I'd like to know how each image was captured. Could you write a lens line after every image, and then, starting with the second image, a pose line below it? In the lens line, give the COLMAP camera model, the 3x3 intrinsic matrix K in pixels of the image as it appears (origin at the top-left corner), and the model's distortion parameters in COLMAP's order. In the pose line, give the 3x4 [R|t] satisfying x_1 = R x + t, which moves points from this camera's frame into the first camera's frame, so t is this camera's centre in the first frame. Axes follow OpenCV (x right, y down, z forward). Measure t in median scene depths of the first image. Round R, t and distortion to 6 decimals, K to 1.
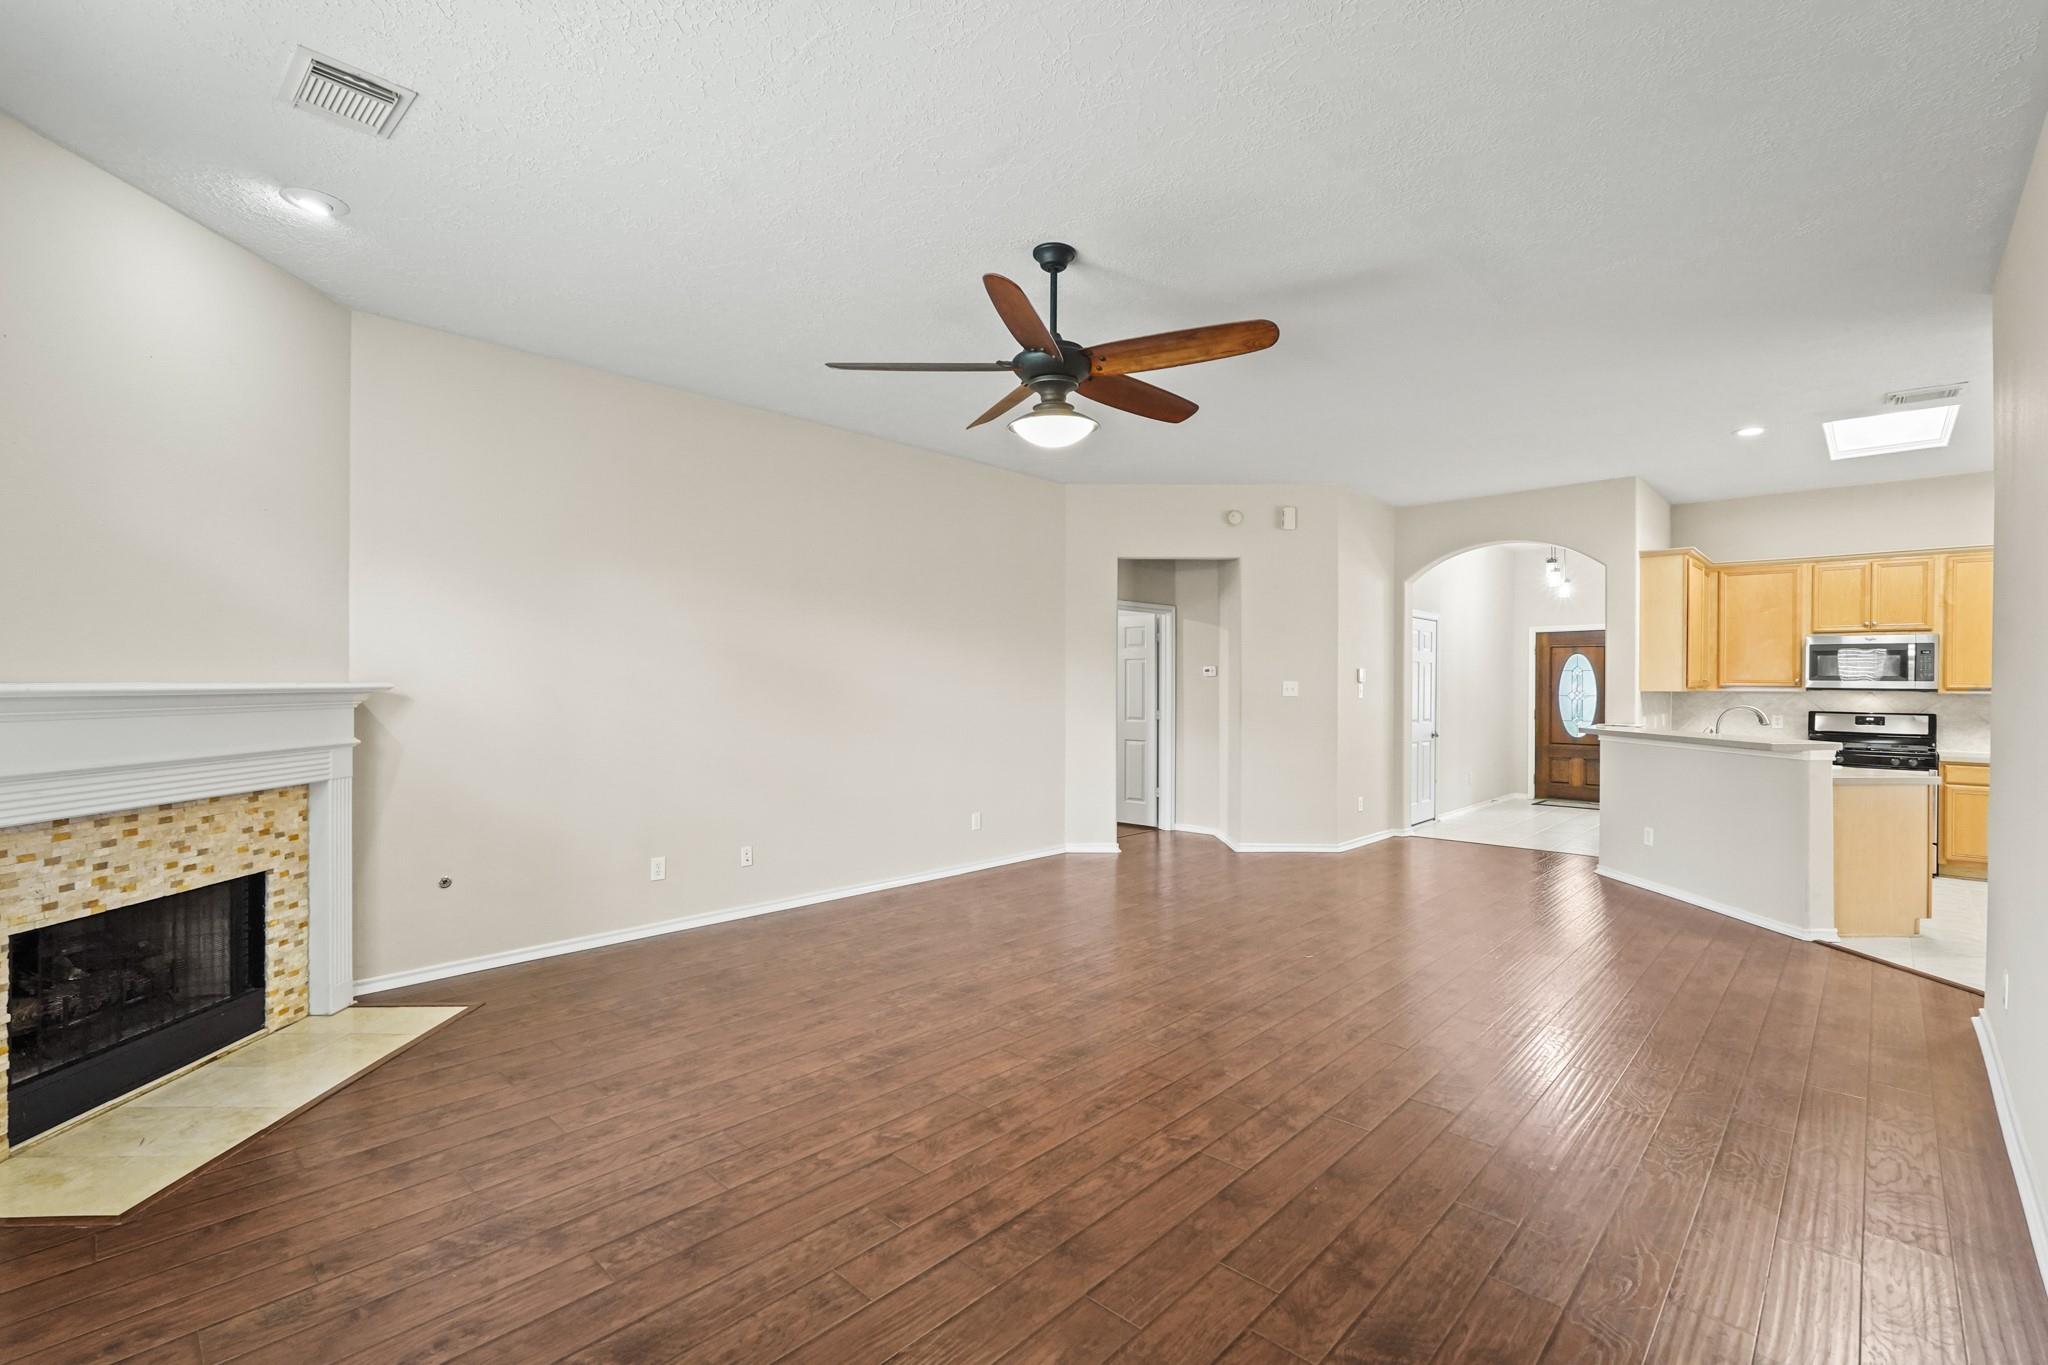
lens RADIAL K [[913.9, 0, 1028.8], [0, 913.9, 693.9], [0, 0, 1]] dist [-0.013874, 0.006146]
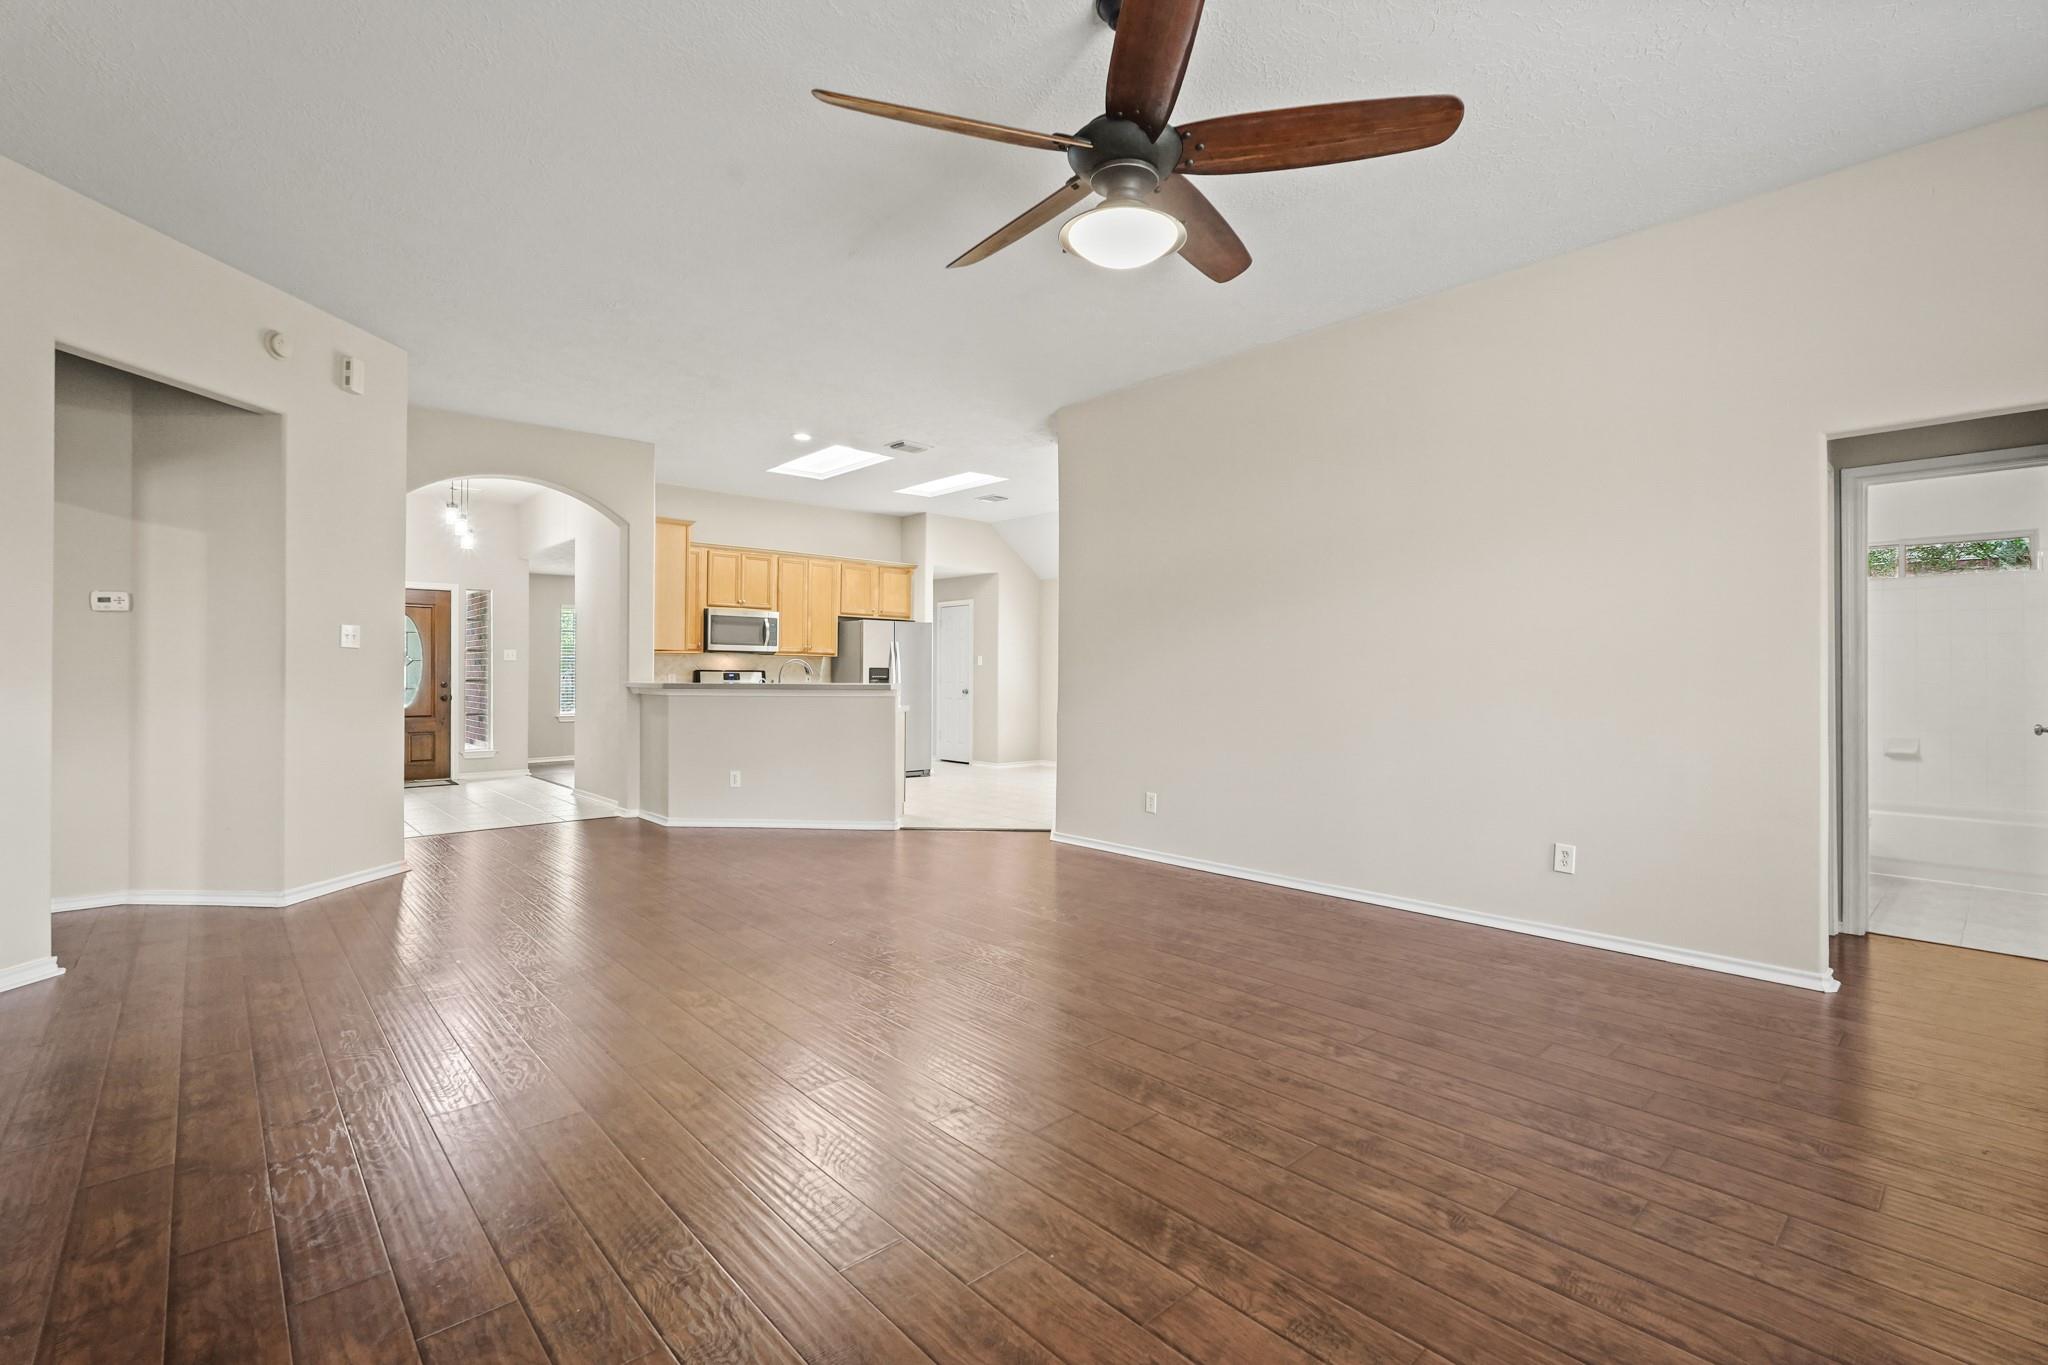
lens RADIAL K [[913.9, 0, 1022.9], [0, 913.9, 662.7], [0, 0, 1]] dist [-0.013874, 0.006146]
pose [[0.075575, 0.006449, 0.997119, -0.329899], [0.013251, 0.999884, -0.007471, 0.024798], [-0.997052, 0.013778, 0.075481, 0.481287]]
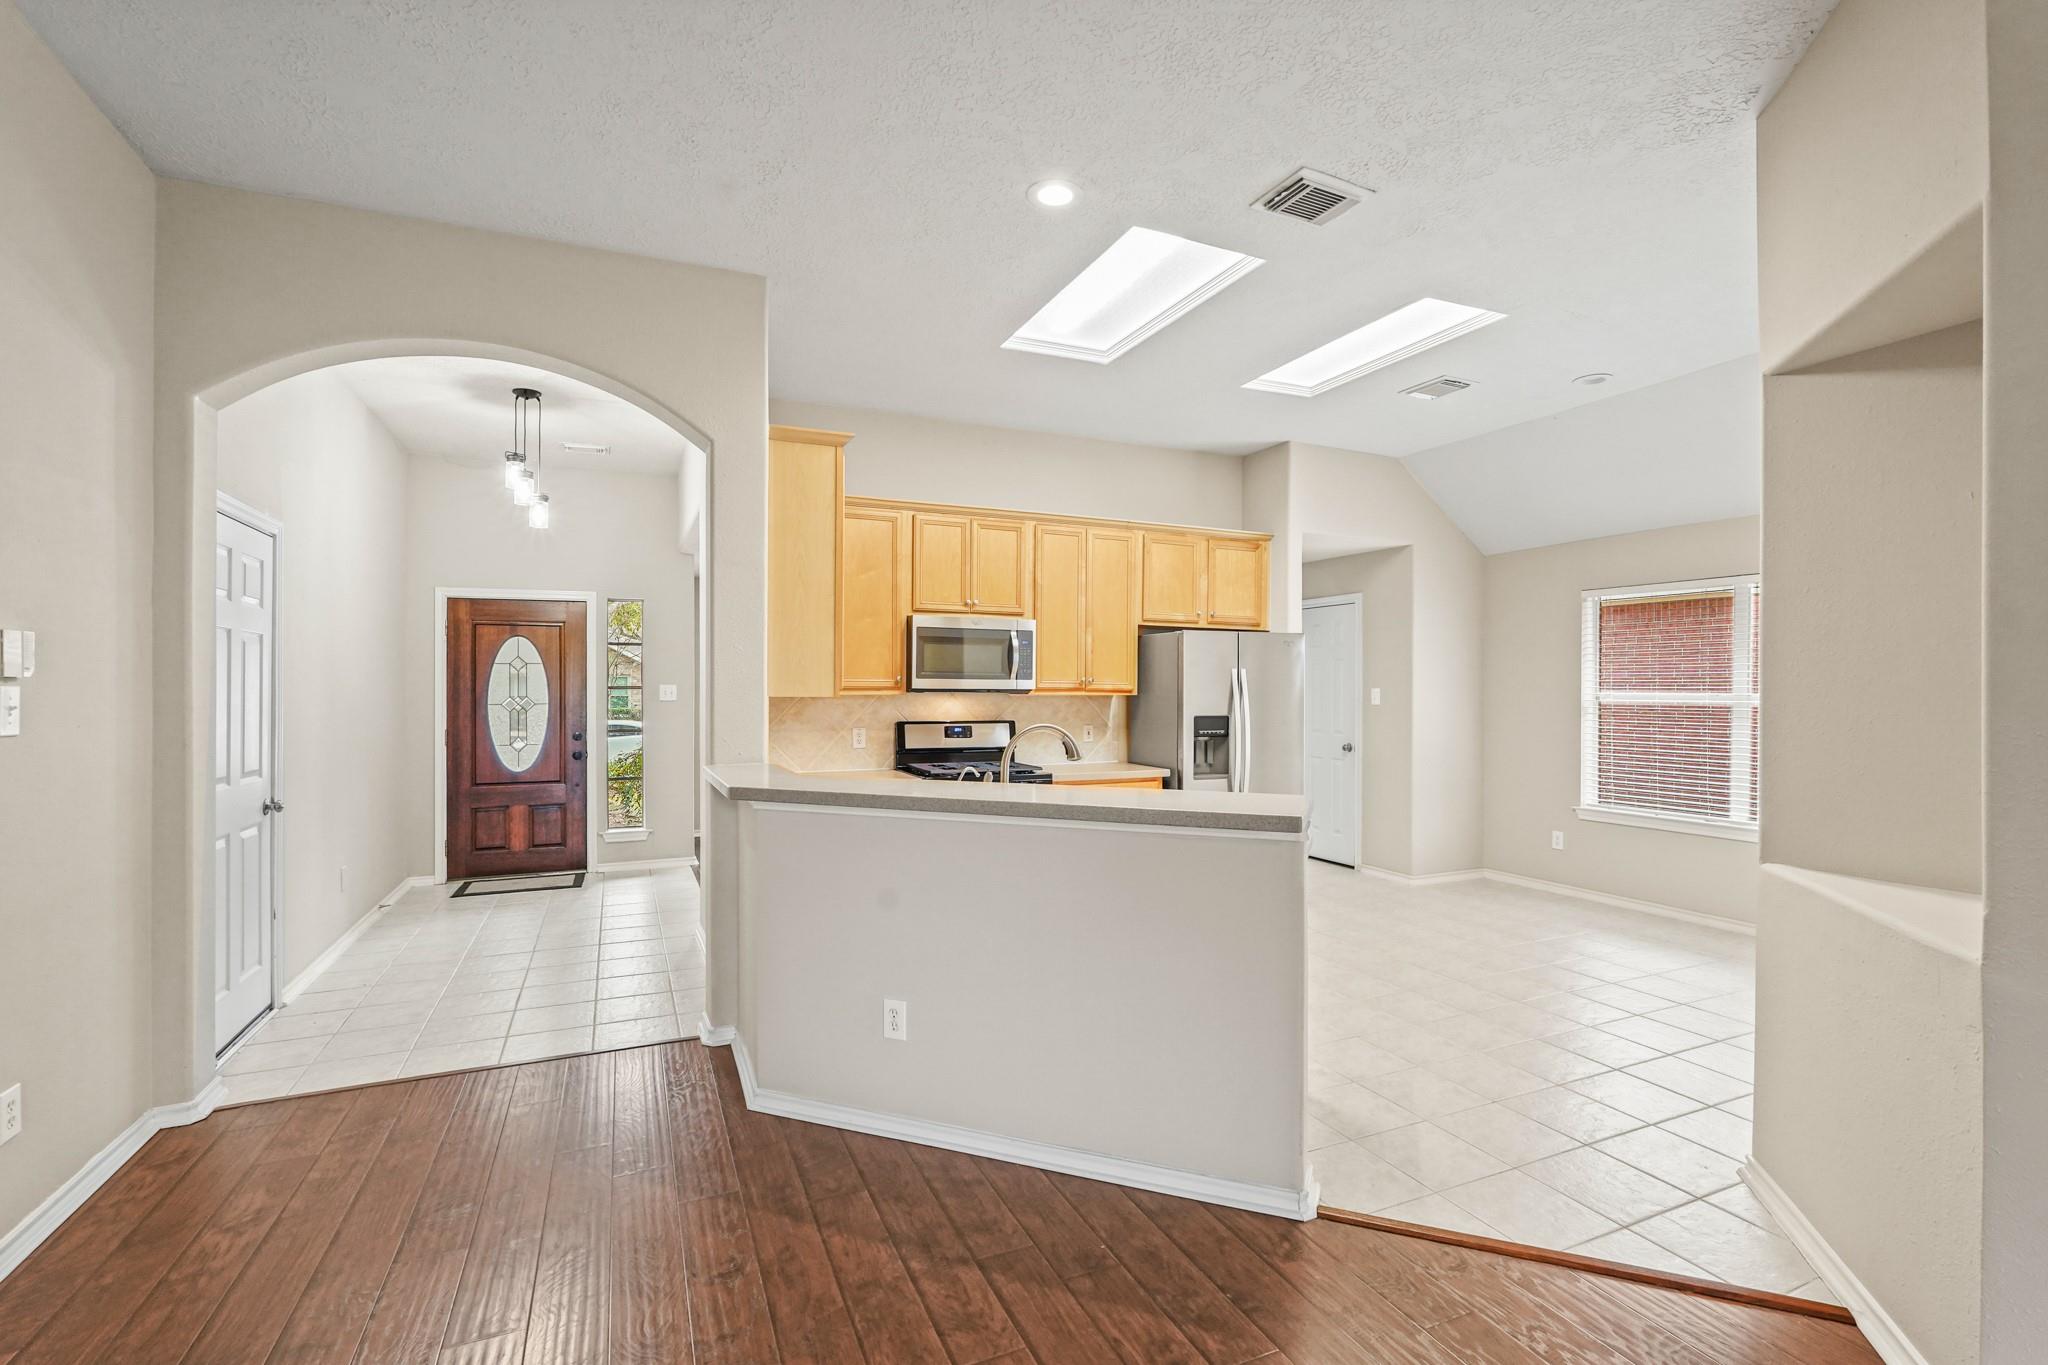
lens RADIAL K [[913.9, 0, 1013.6], [0, 913.9, 680.0], [0, 0, 1]] dist [-0.013874, 0.006146]
pose [[0.396416, 0.002447, 0.918068, 0.244160], [0.014457, 0.999856, -0.008907, -0.006064], [-0.917957, 0.016804, 0.396323, 0.645922]]
